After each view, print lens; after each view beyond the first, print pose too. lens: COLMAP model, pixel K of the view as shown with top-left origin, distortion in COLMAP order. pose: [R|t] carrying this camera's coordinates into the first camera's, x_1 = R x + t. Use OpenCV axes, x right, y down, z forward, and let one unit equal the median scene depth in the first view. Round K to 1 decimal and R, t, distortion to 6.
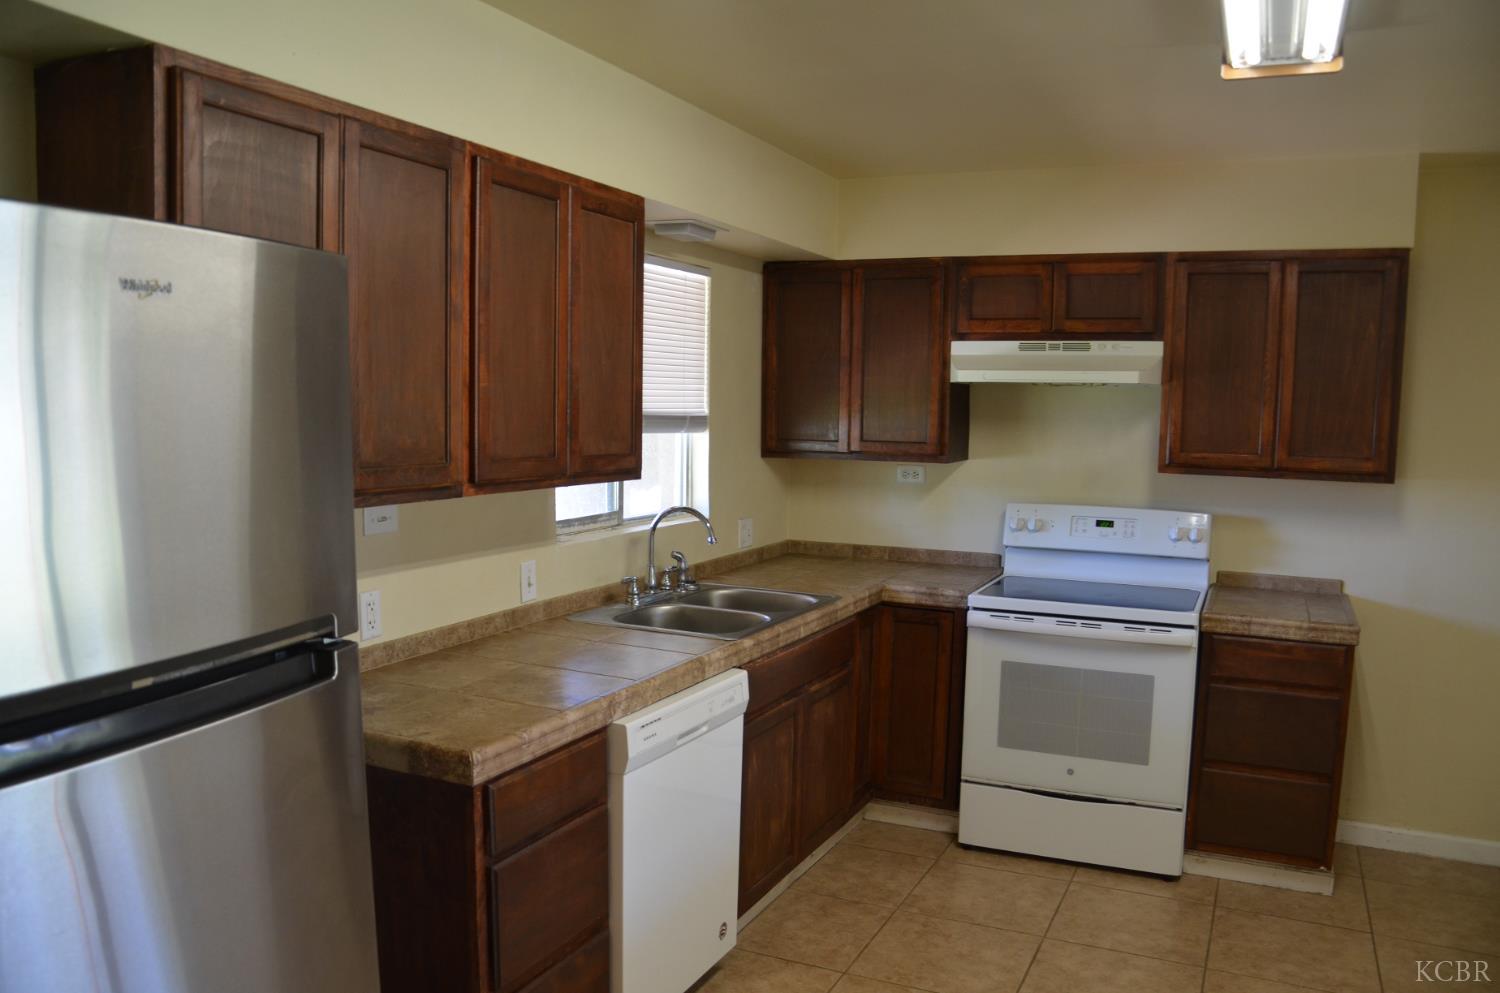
lens RADIAL K [[1179.3, 0, 749.9], [0, 1179.3, 522.9], [0, 0, 1]] dist [-0.160073, 0.126712]
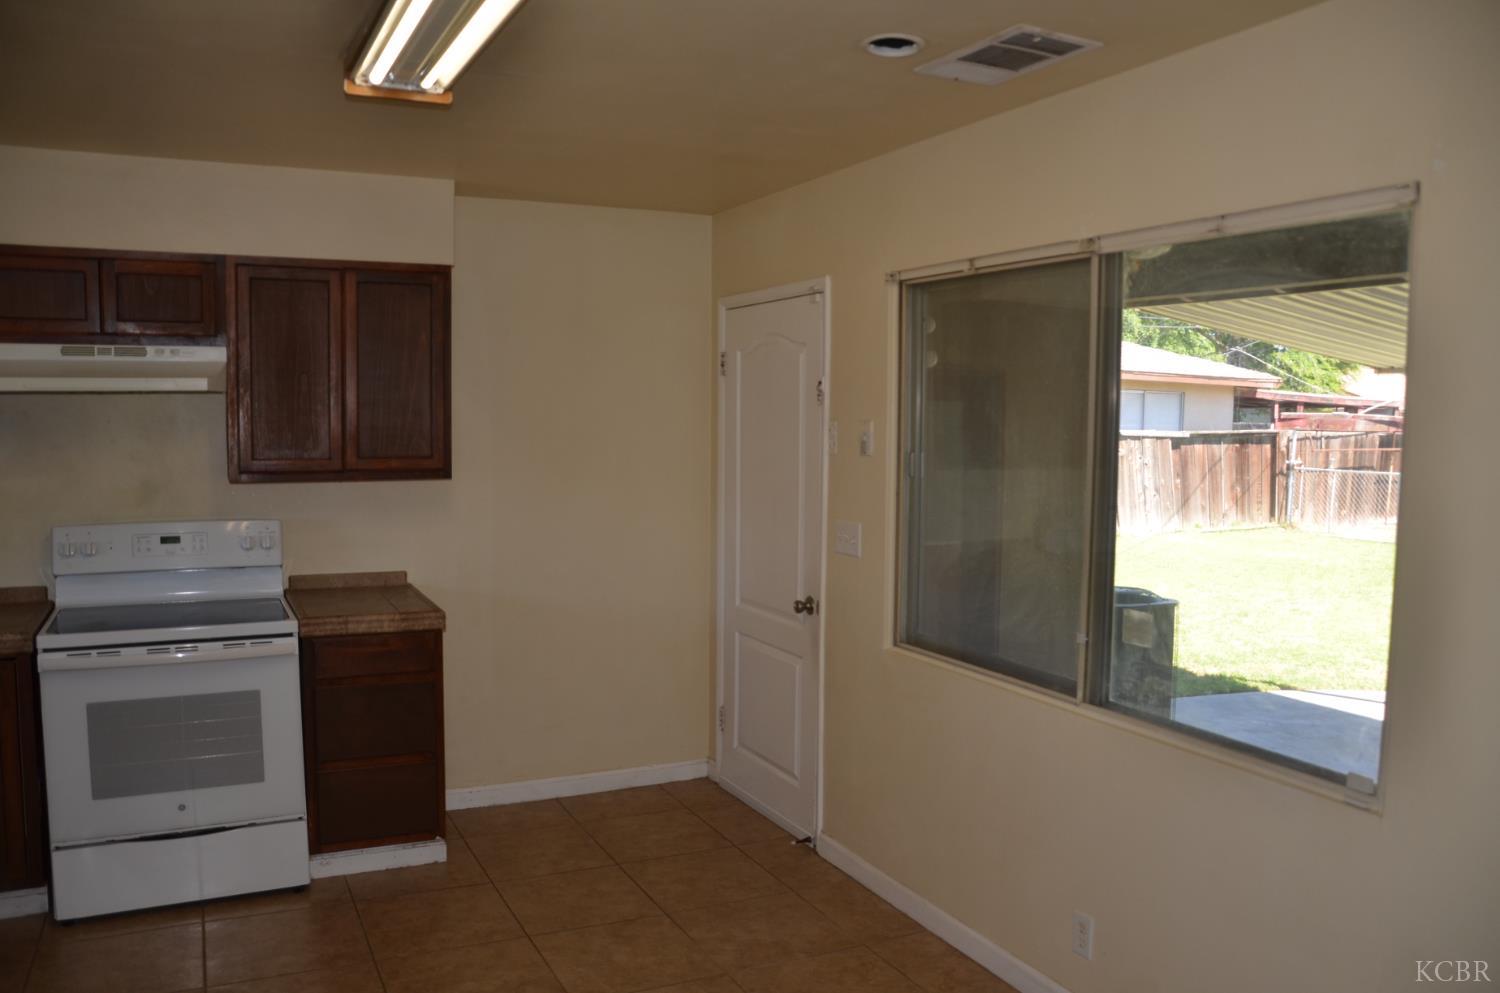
lens RADIAL K [[1179.3, 0, 749.9], [0, 1179.3, 522.9], [0, 0, 1]] dist [-0.160073, 0.126712]
pose [[0.625828, -0.081999, 0.775639, -0.127023], [0.083194, 0.995803, 0.038148, -0.010145], [-0.775511, 0.040654, 0.630023, 0.060131]]
